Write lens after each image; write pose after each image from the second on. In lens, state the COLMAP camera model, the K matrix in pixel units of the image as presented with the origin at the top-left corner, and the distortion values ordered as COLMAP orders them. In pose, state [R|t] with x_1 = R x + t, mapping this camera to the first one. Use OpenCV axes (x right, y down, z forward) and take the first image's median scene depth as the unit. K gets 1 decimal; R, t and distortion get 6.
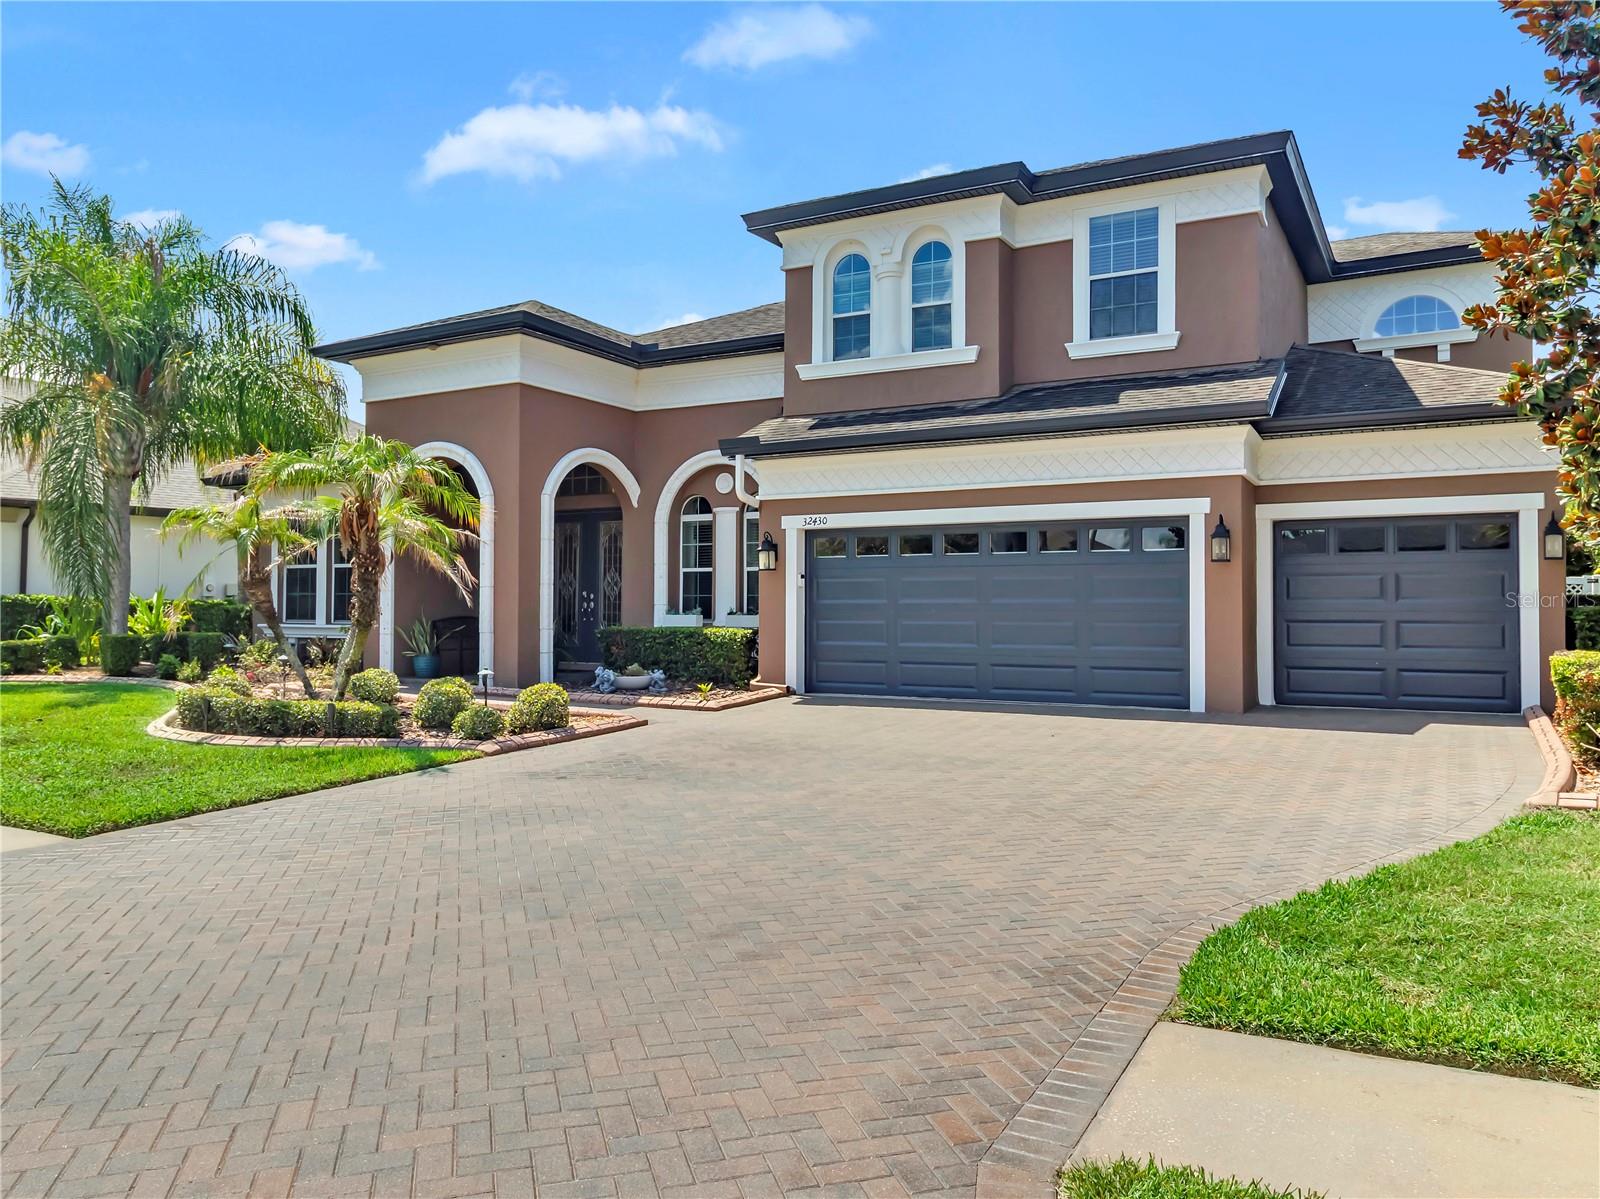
lens RADIAL K [[1168.9, 0, 803.9], [0, 1168.9, 578.8], [0, 0, 1]] dist [0.026142, 0.002780]
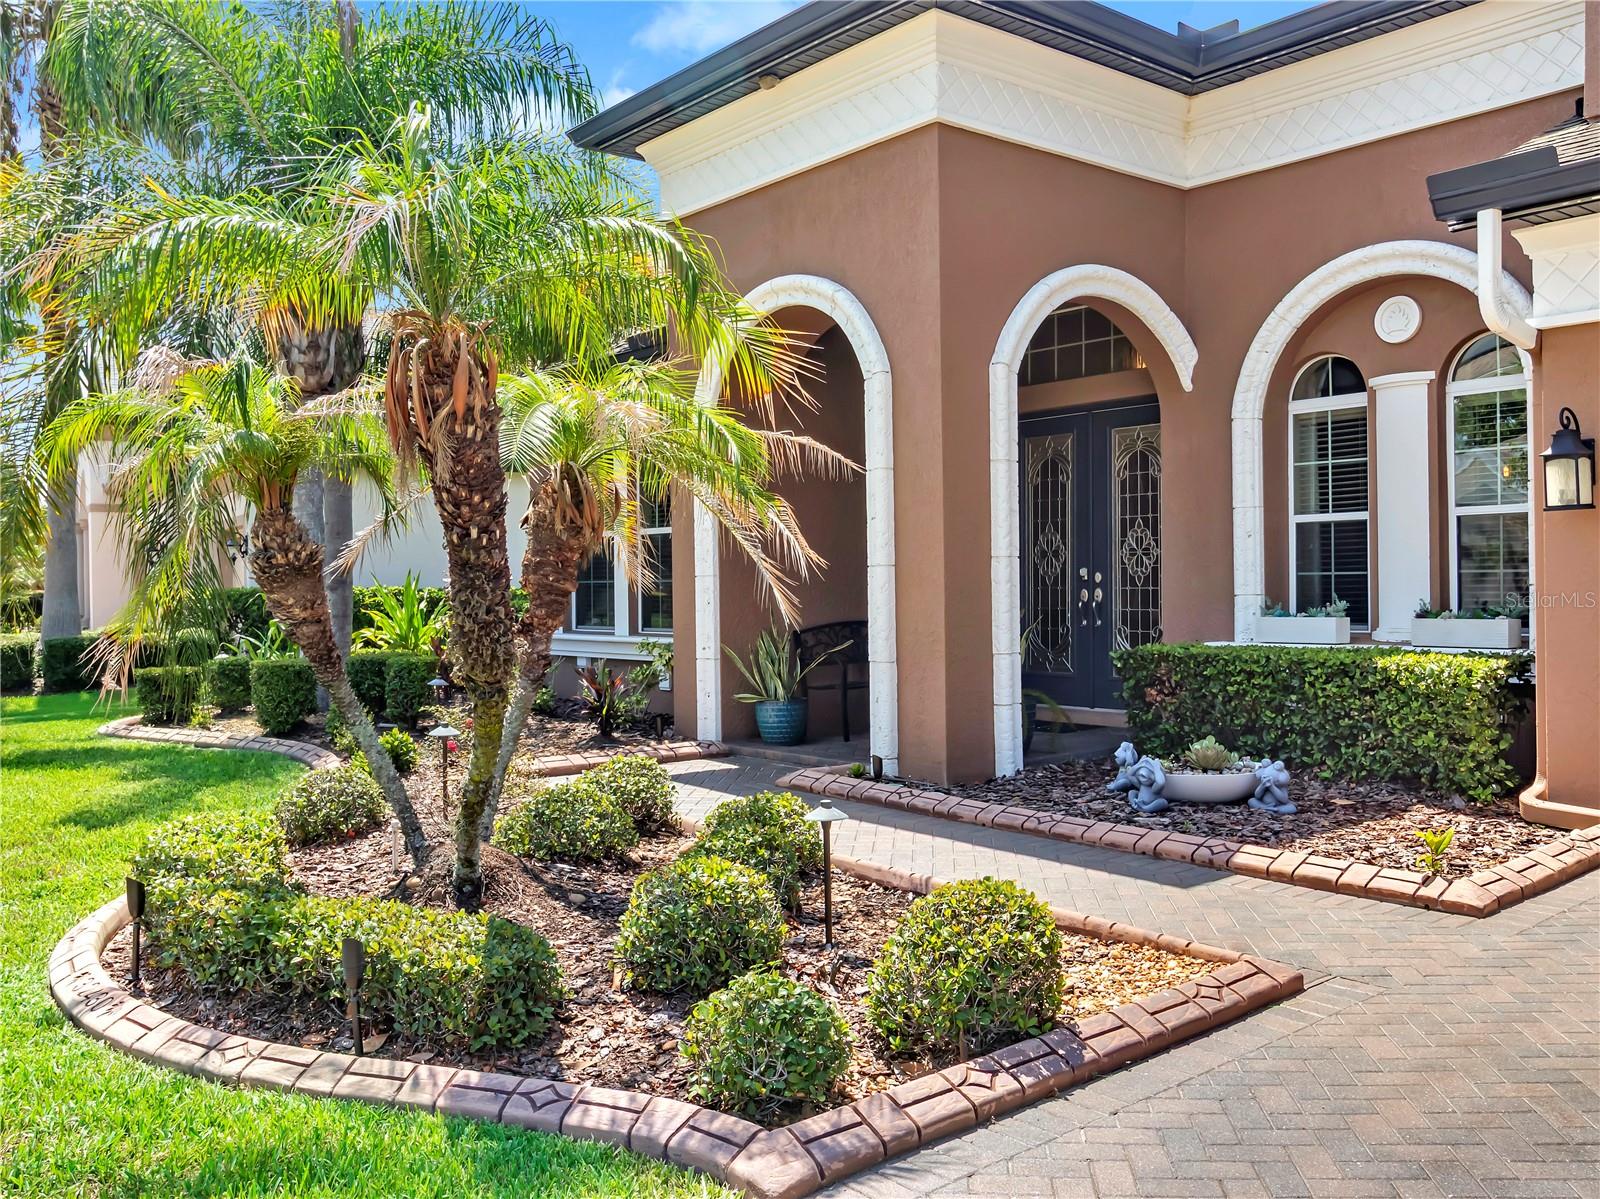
lens RADIAL K [[1404.7, 0, 800.0], [0, 1404.7, 599.5], [0, 0, 1]] dist [0.004147, 0.002900]
pose [[0.929811, -0.011435, -0.367859, -0.092760], [0.026345, 0.999021, 0.035536, -0.000659], [0.367093, -0.042733, 0.929202, 0.462893]]
